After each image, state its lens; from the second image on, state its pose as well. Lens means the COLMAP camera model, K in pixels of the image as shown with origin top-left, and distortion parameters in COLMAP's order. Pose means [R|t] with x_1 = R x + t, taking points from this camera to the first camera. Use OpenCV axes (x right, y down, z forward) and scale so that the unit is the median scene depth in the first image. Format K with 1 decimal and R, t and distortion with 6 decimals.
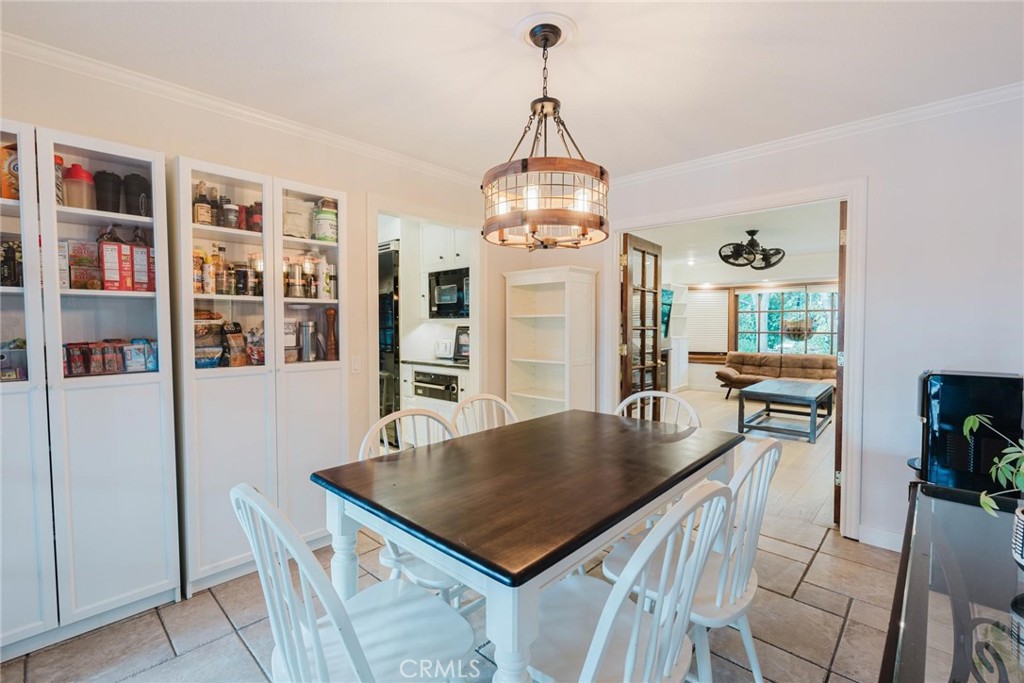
lens RADIAL K [[456.6, 0, 515.7], [0, 456.6, 343.0], [0, 0, 1]] dist [-0.003778, 0.000301]
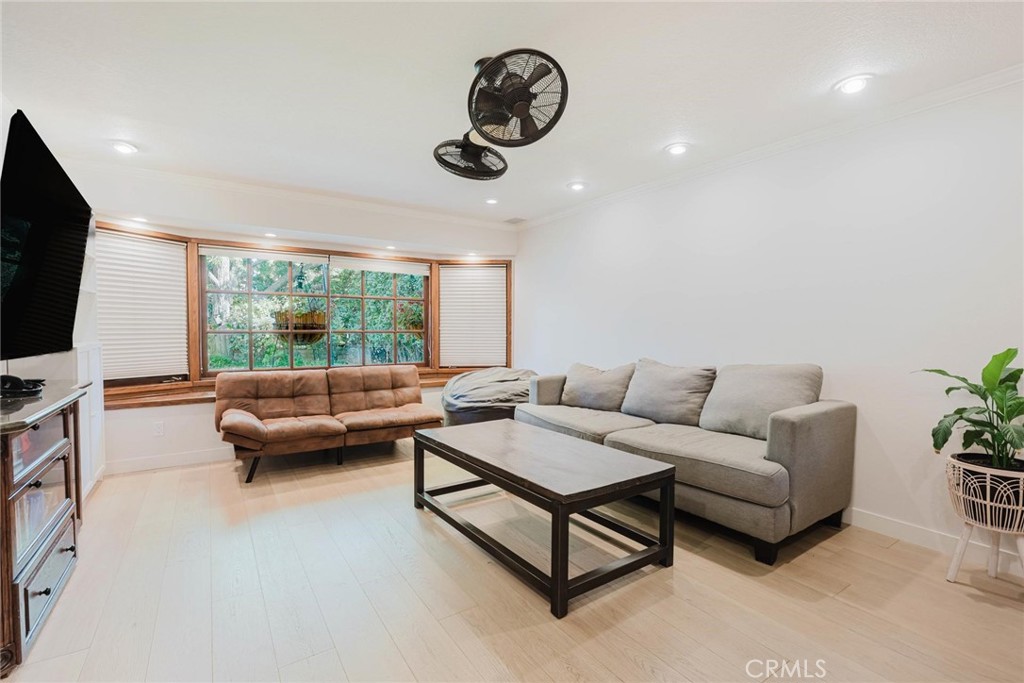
lens RADIAL K [[456.6, 0, 511.6], [0, 456.6, 338.2], [0, 0, 1]] dist [-0.003778, 0.000301]
pose [[0.235645, -0.020644, 0.971620, 0.090243], [0.026695, 0.999535, 0.014763, -0.016197], [-0.971472, 0.022458, 0.236087, 0.617909]]
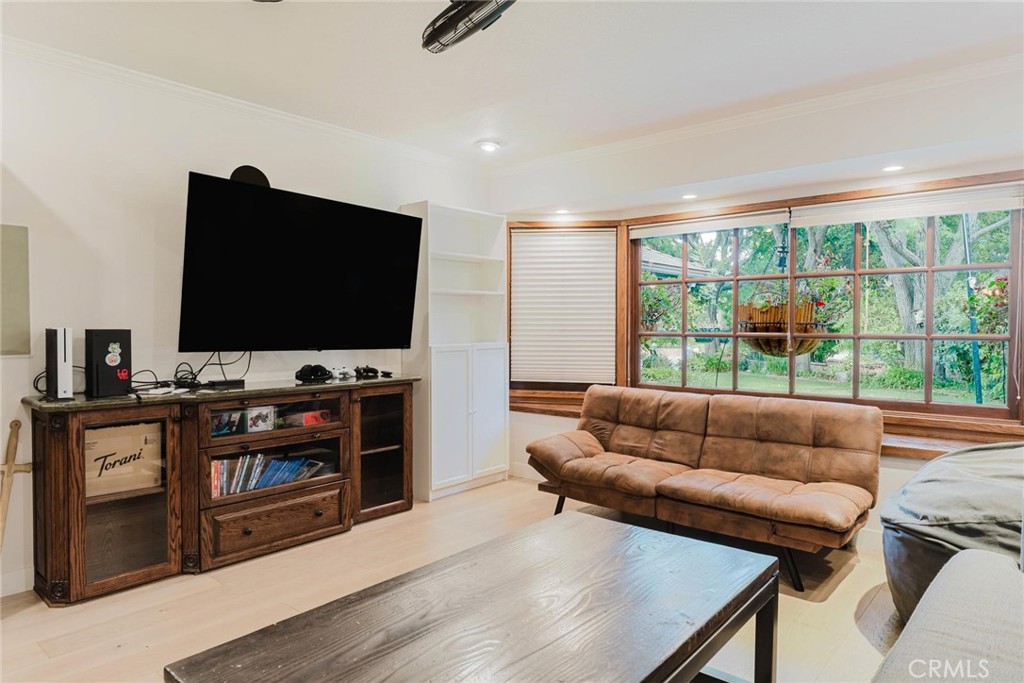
lens RADIAL K [[640.0, 0, 510.9], [0, 640.0, 339.6], [0, 0, 1]] dist [0.000748, -0.000088]
pose [[0.999551, 0.003494, 0.029755, 0.397002], [-0.003155, 0.999930, -0.011421, -0.012438], [-0.029793, 0.011322, 0.999492, 0.490459]]
